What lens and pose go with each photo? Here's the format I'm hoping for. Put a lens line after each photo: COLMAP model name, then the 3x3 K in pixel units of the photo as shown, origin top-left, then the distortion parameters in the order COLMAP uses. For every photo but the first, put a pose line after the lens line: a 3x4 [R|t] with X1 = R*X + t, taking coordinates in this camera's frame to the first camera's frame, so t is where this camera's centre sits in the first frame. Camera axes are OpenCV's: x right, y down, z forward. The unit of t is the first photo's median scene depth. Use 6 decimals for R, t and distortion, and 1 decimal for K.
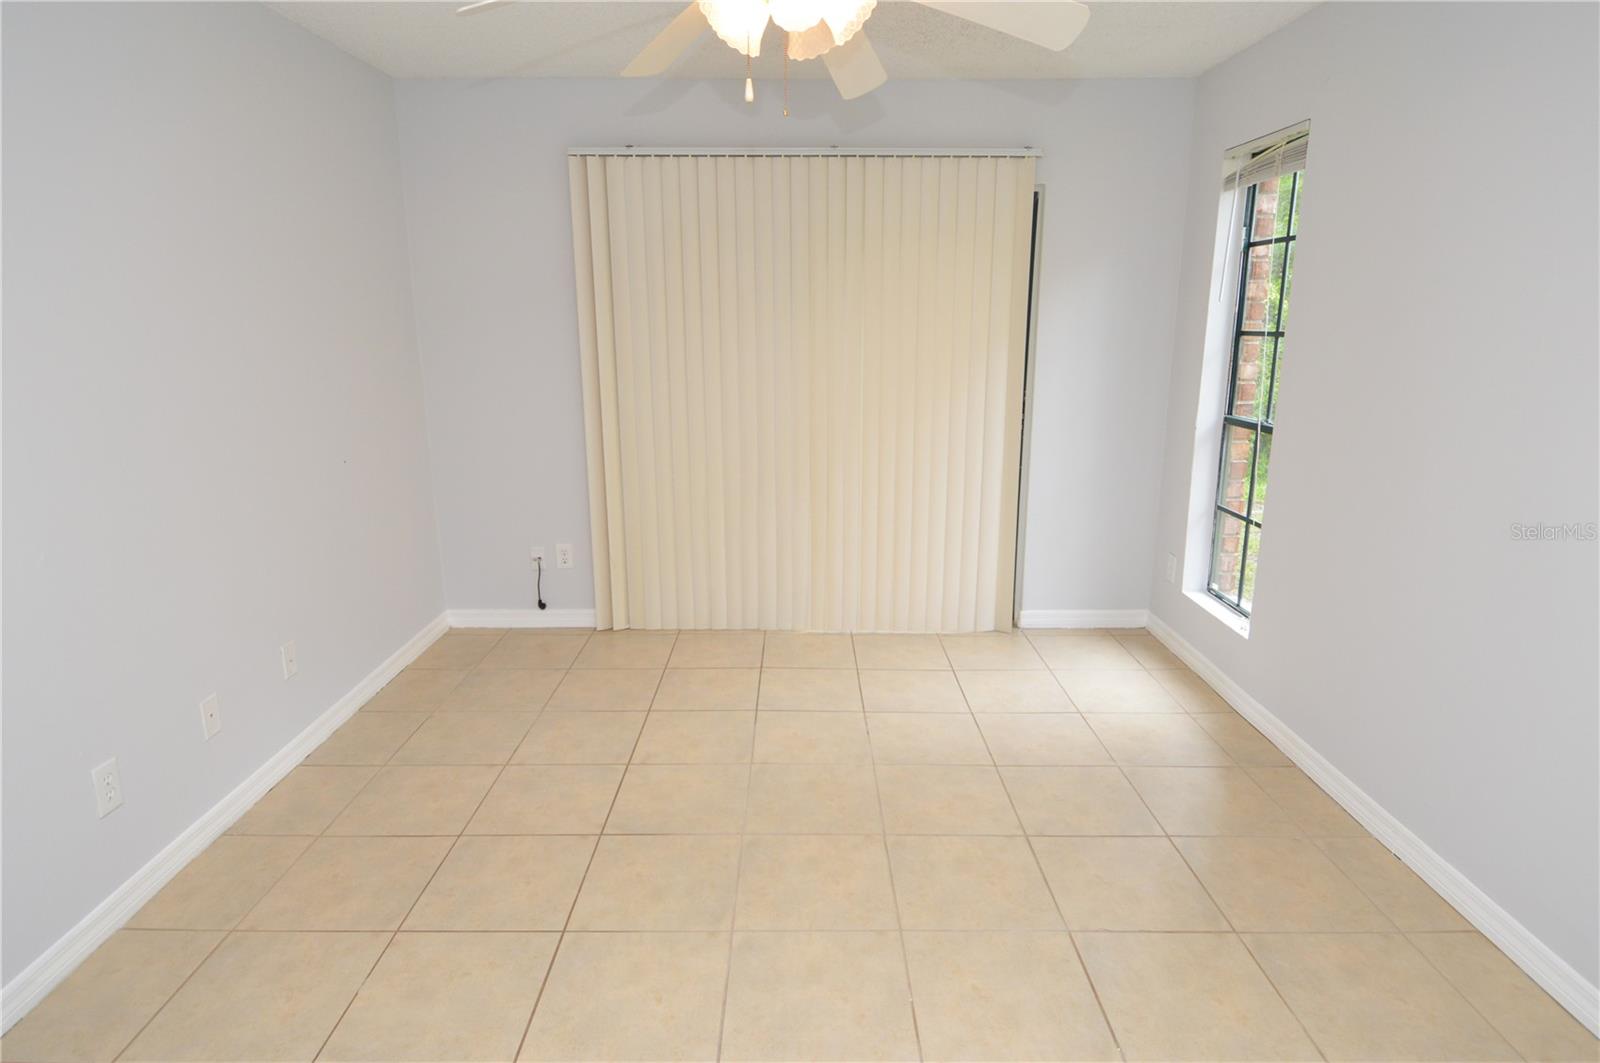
lens RADIAL K [[877.4, 0, 794.7], [0, 877.4, 519.7], [0, 0, 1]] dist [0.025168, -0.031408]
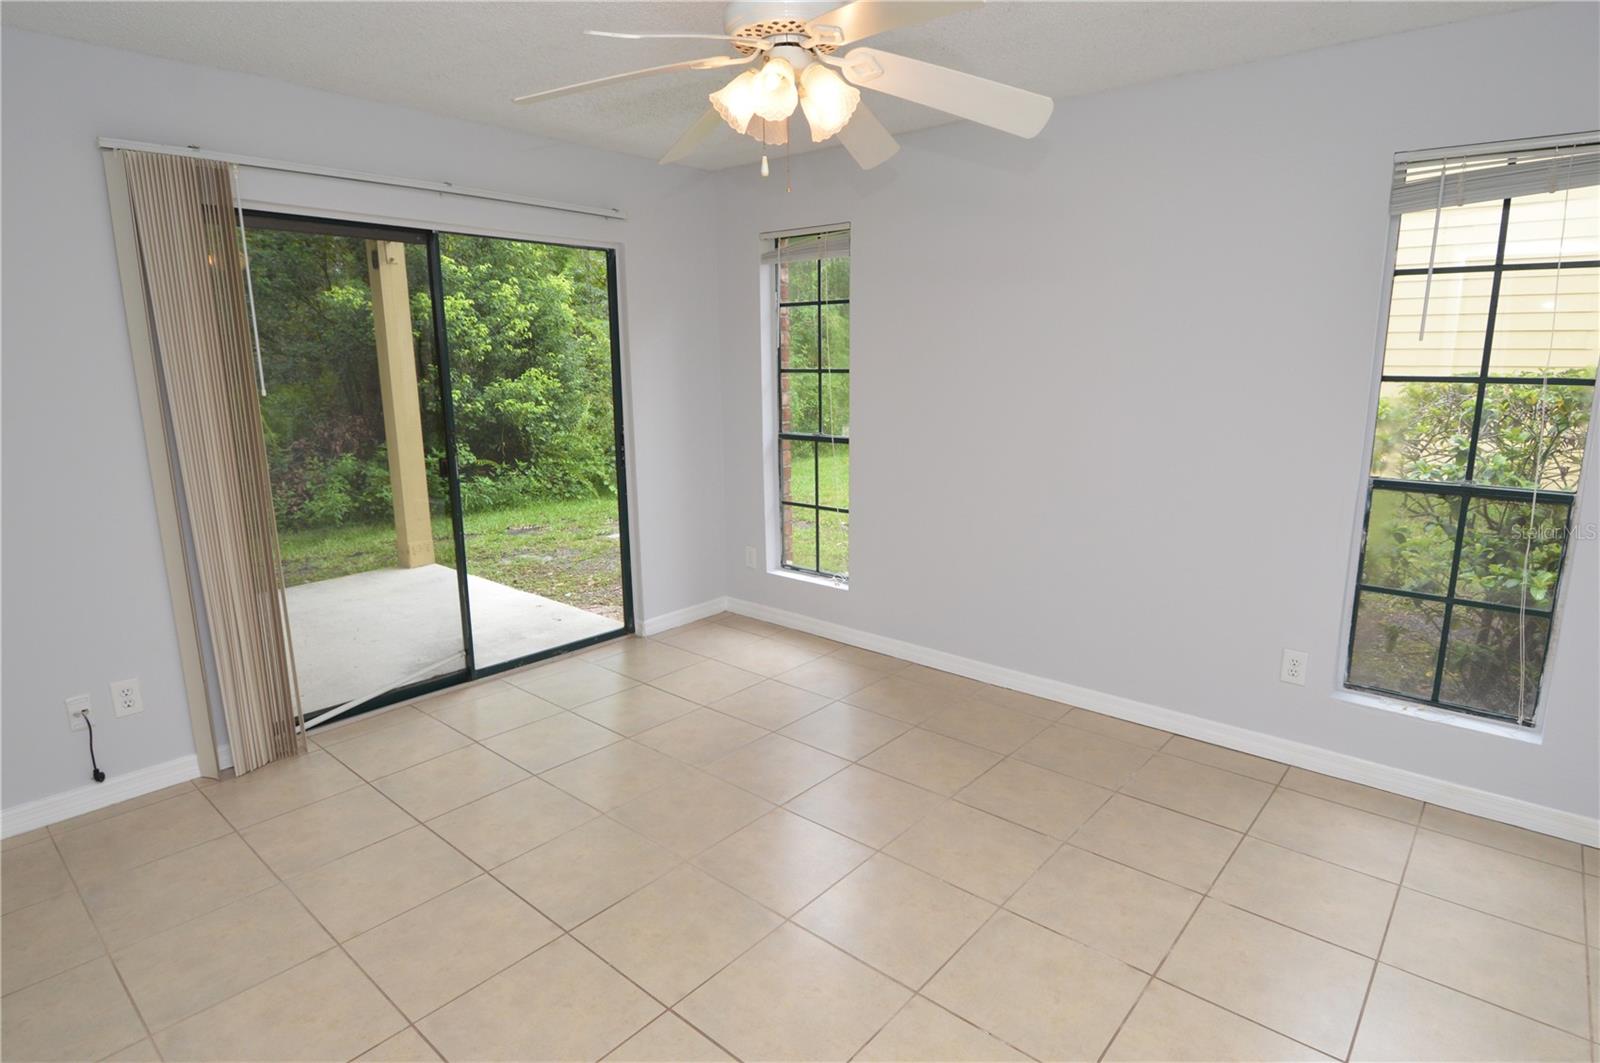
lens RADIAL K [[867.6, 0, 812.3], [0, 867.6, 524.6], [0, 0, 1]] dist [0.023654, -0.030693]
pose [[0.647105, -0.150760, 0.747346, -0.446679], [0.175917, 0.983328, 0.046043, -0.033638], [-0.741828, 0.101676, 0.662837, 0.116432]]
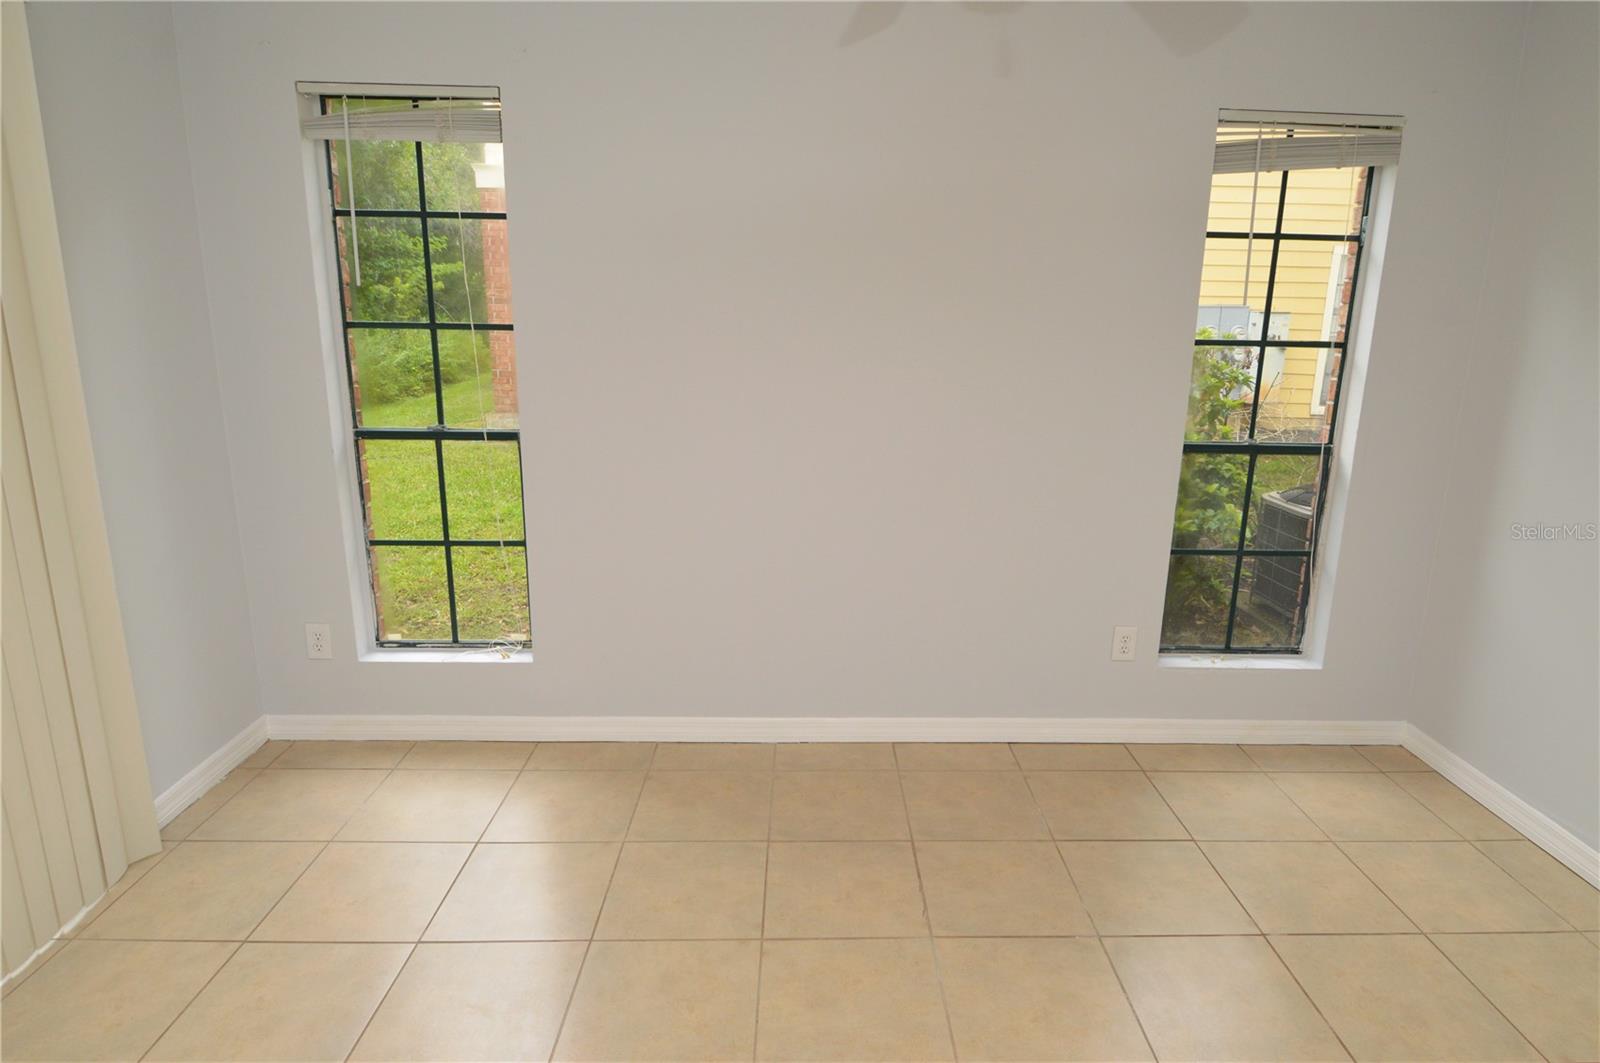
lens RADIAL K [[920.9, 0, 838.0], [0, 920.9, 514.0], [0, 0, 1]] dist [0.008006, 0.001023]
pose [[-0.038825, -0.226477, 0.973242, -0.335077], [0.204880, 0.951480, 0.229586, -0.140525], [-0.978017, 0.208311, 0.009459, 0.559329]]
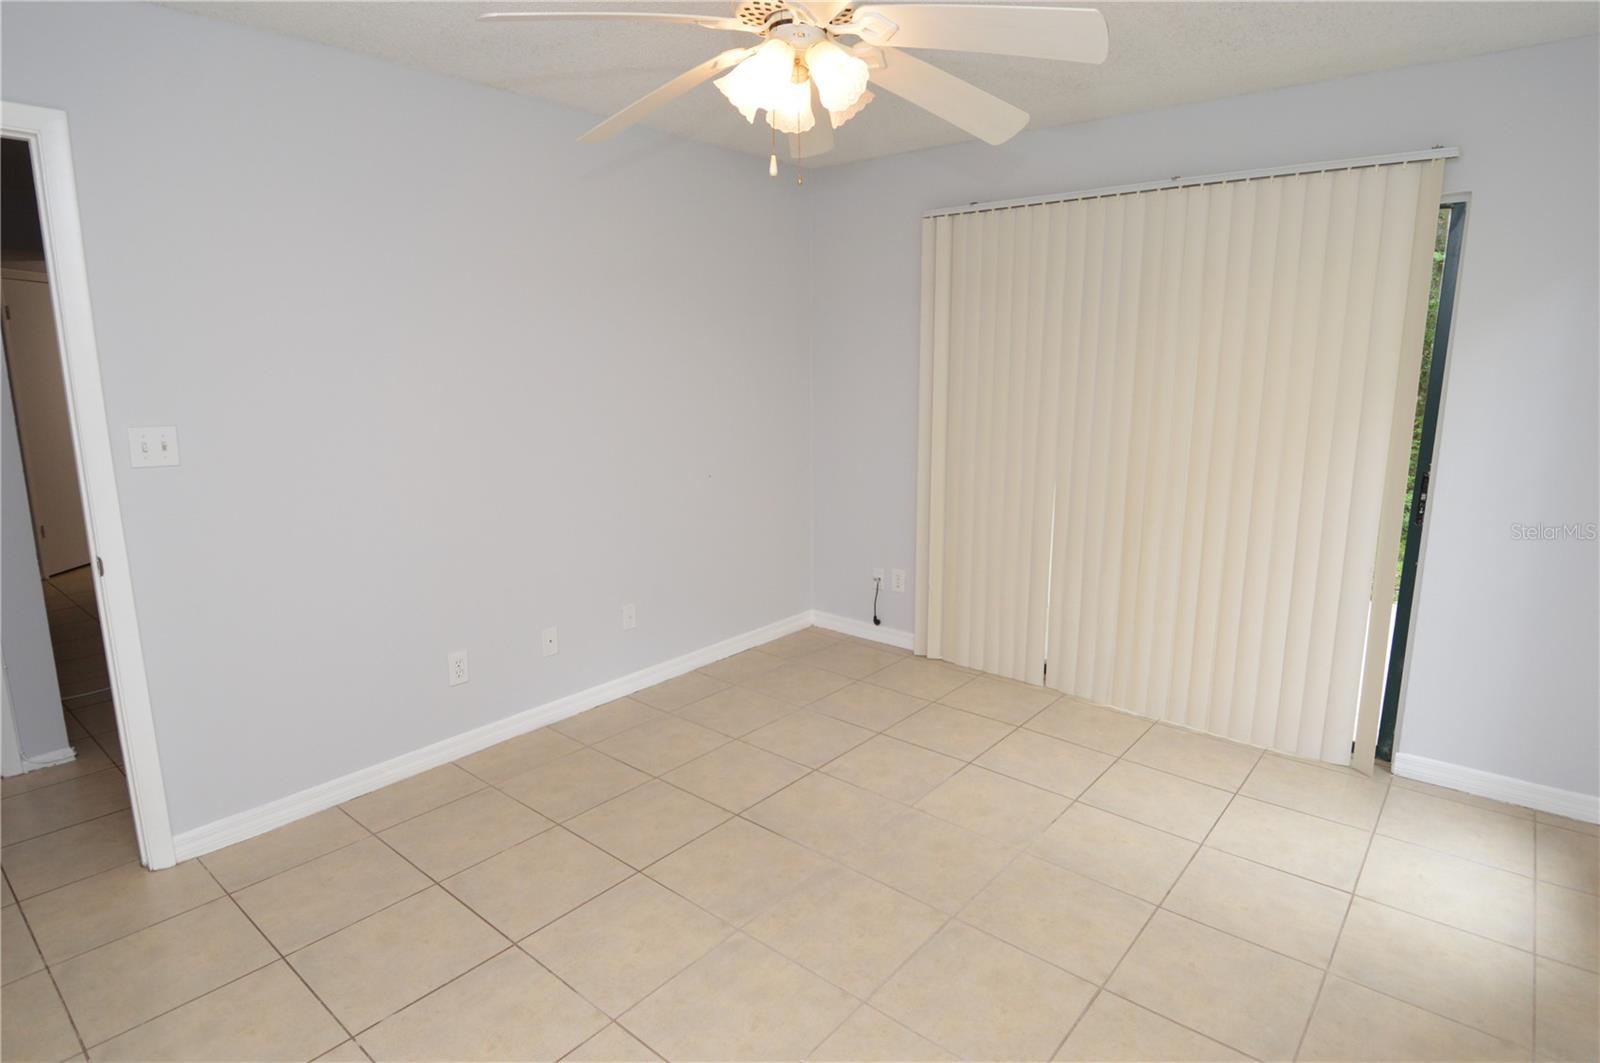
lens RADIAL K [[853.5, 0, 810.9], [0, 853.5, 521.5], [0, 0, 1]] dist [0.020359, -0.026811]
pose [[0.771457, 0.120271, -0.624811, 0.337115], [-0.143453, 0.989567, 0.013360, -0.032710], [0.619899, 0.079324, 0.780662, 0.108380]]
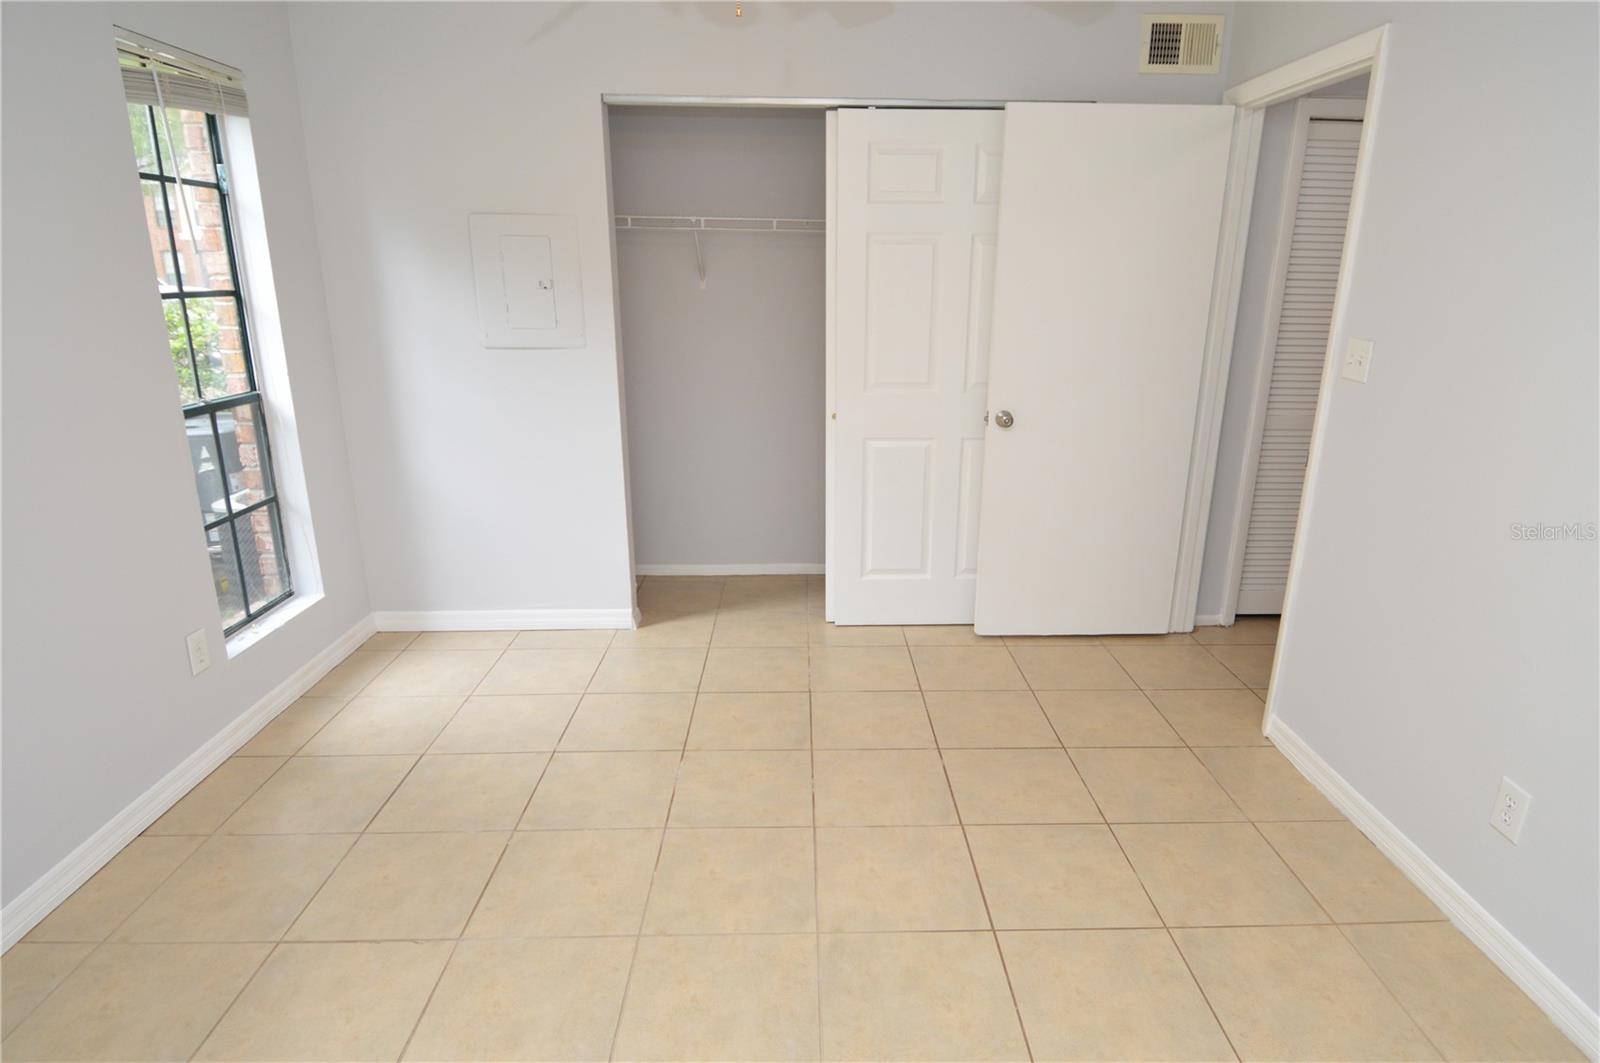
lens RADIAL K [[881.7, 0, 828.9], [0, 881.7, 528.5], [0, 0, 1]] dist [0.021320, -0.029045]
pose [[-0.999227, 0.005396, -0.038944, -0.027164], [-0.014341, 0.872265, 0.488823, -0.215483], [0.036608, 0.489004, -0.871513, 0.915179]]
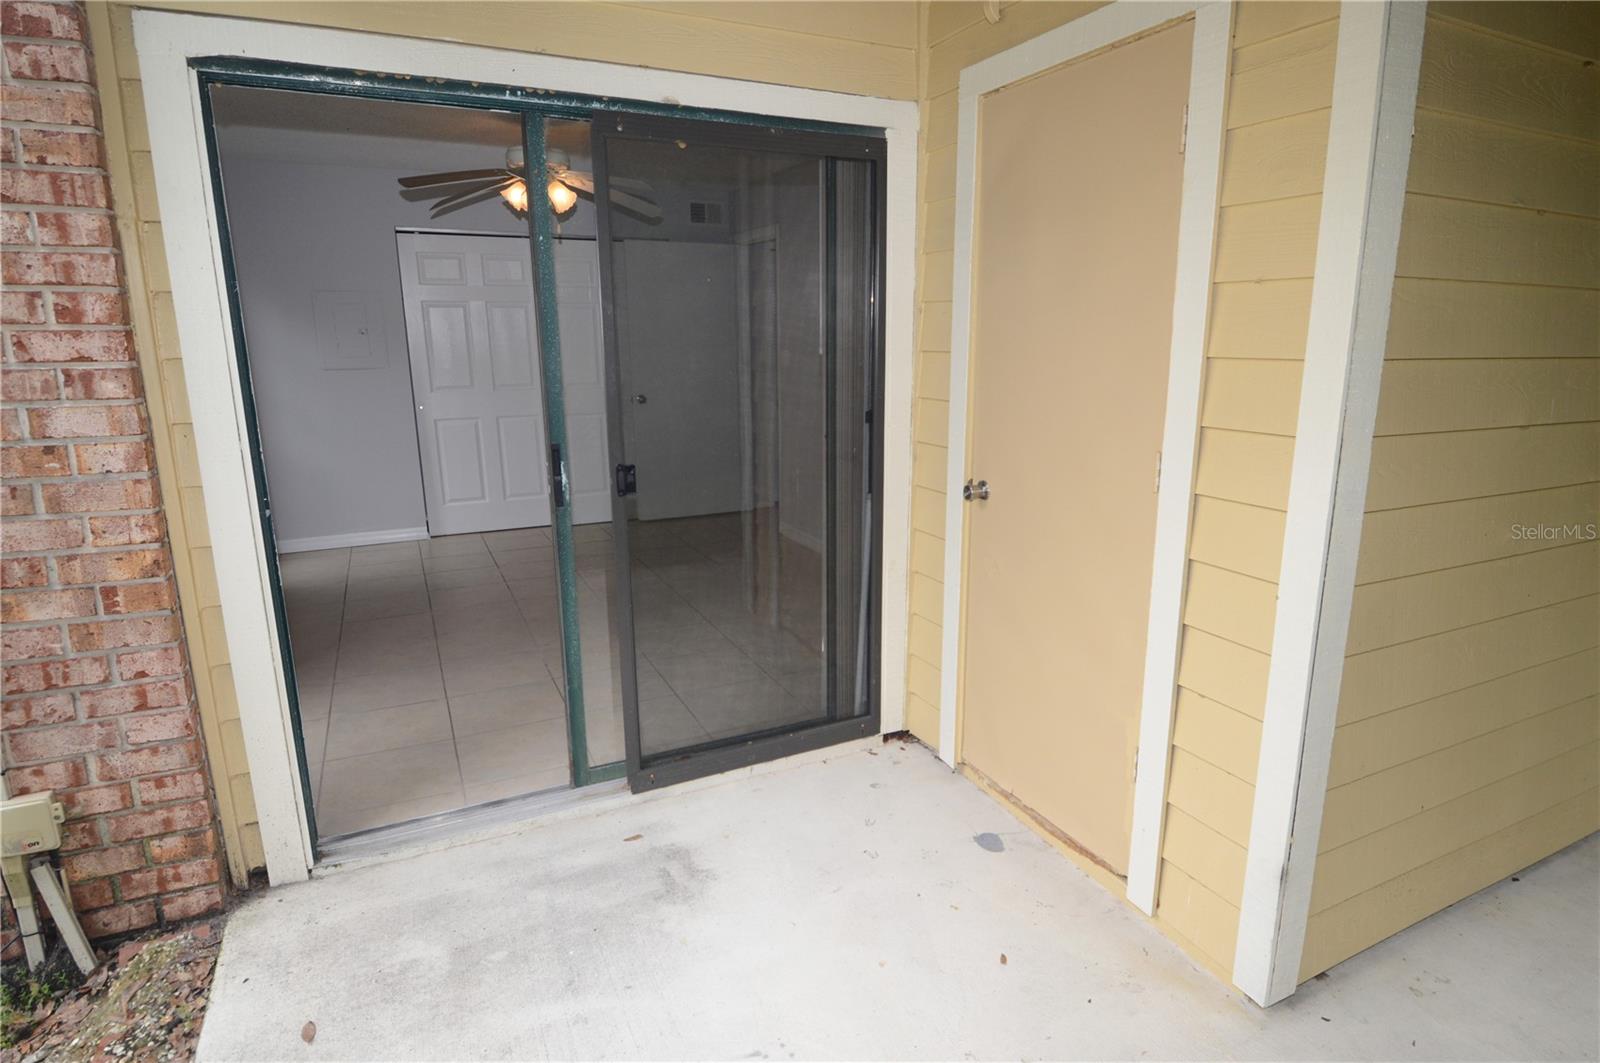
lens RADIAL K [[853.5, 0, 810.9], [0, 853.5, 521.5], [0, 0, 1]] dist [0.020359, -0.026811]
pose [[-0.894436, 0.100601, -0.435734, 0.209520], [-0.097169, 0.907368, 0.408951, -0.368810], [0.436512, 0.408121, -0.801807, 1.649047]]
